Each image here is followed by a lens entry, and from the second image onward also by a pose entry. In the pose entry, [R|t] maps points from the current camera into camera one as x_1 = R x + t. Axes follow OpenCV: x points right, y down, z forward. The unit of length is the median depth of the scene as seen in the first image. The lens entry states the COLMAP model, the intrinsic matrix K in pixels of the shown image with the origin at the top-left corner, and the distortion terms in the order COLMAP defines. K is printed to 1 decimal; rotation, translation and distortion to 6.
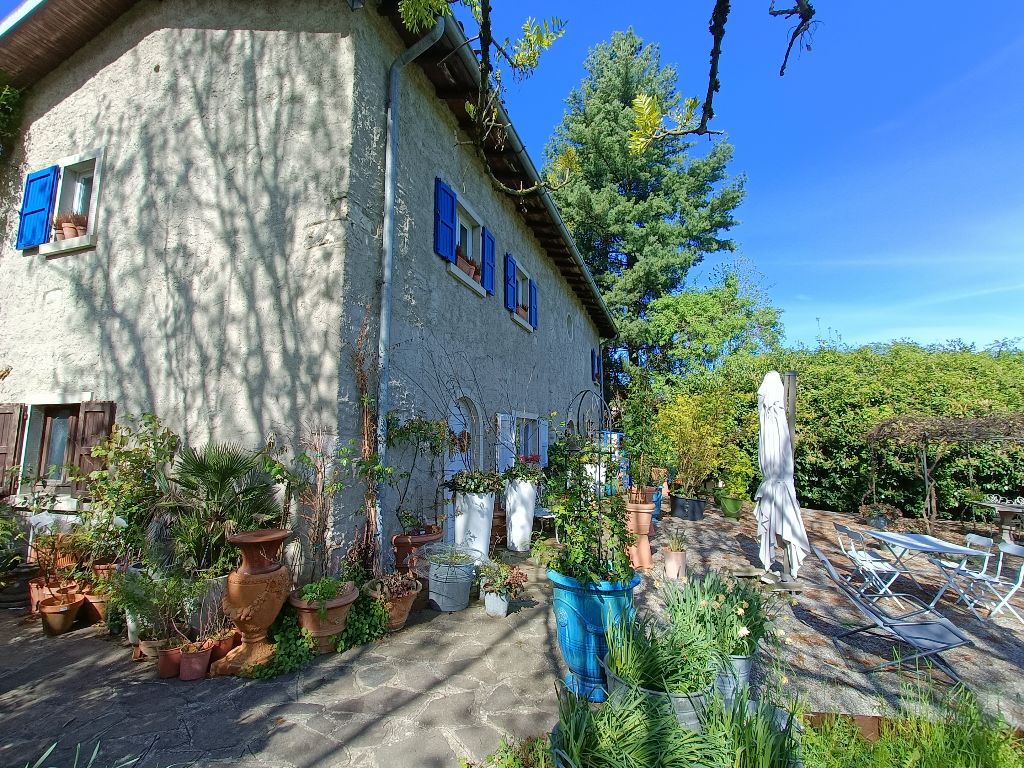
lens RADIAL K [[458.0, 0, 511.1], [0, 458.0, 375.0], [0, 0, 1]] dist [0.000205, 0.000113]
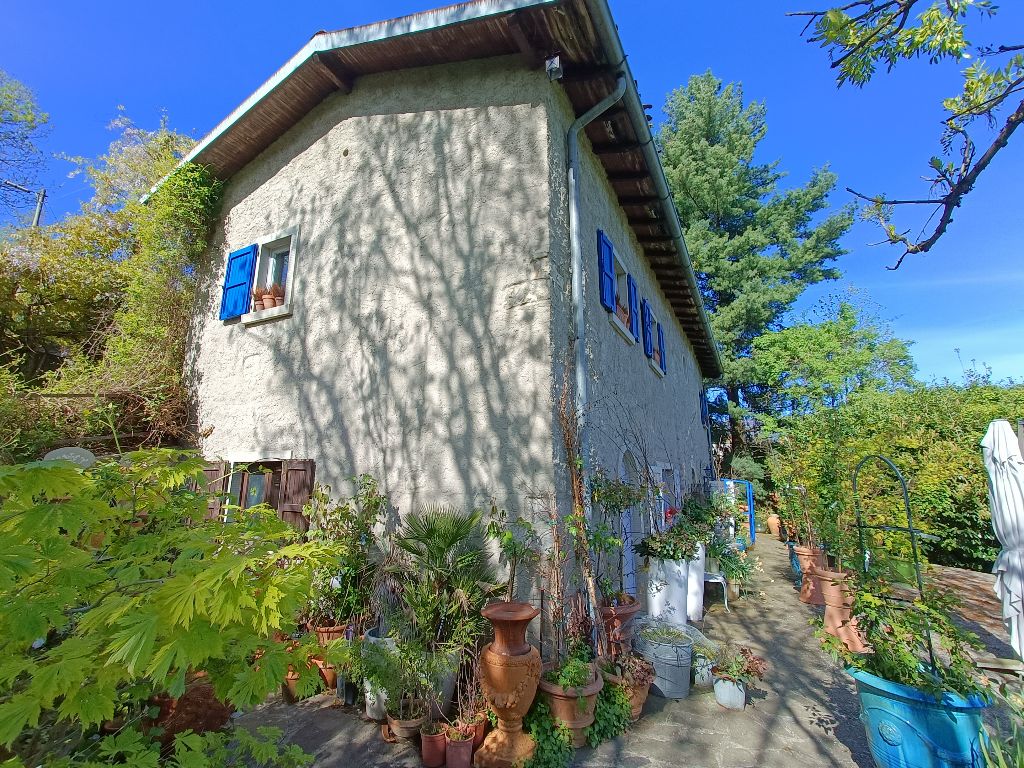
lens RADIAL K [[458.0, 0, 511.5], [0, 458.0, 376.4], [0, 0, 1]] dist [0.000205, 0.000113]
pose [[0.990060, -0.027436, -0.137946, -0.261129], [0.015636, 0.996181, -0.085905, -0.034847], [0.139776, 0.082894, 0.986707, 0.014038]]
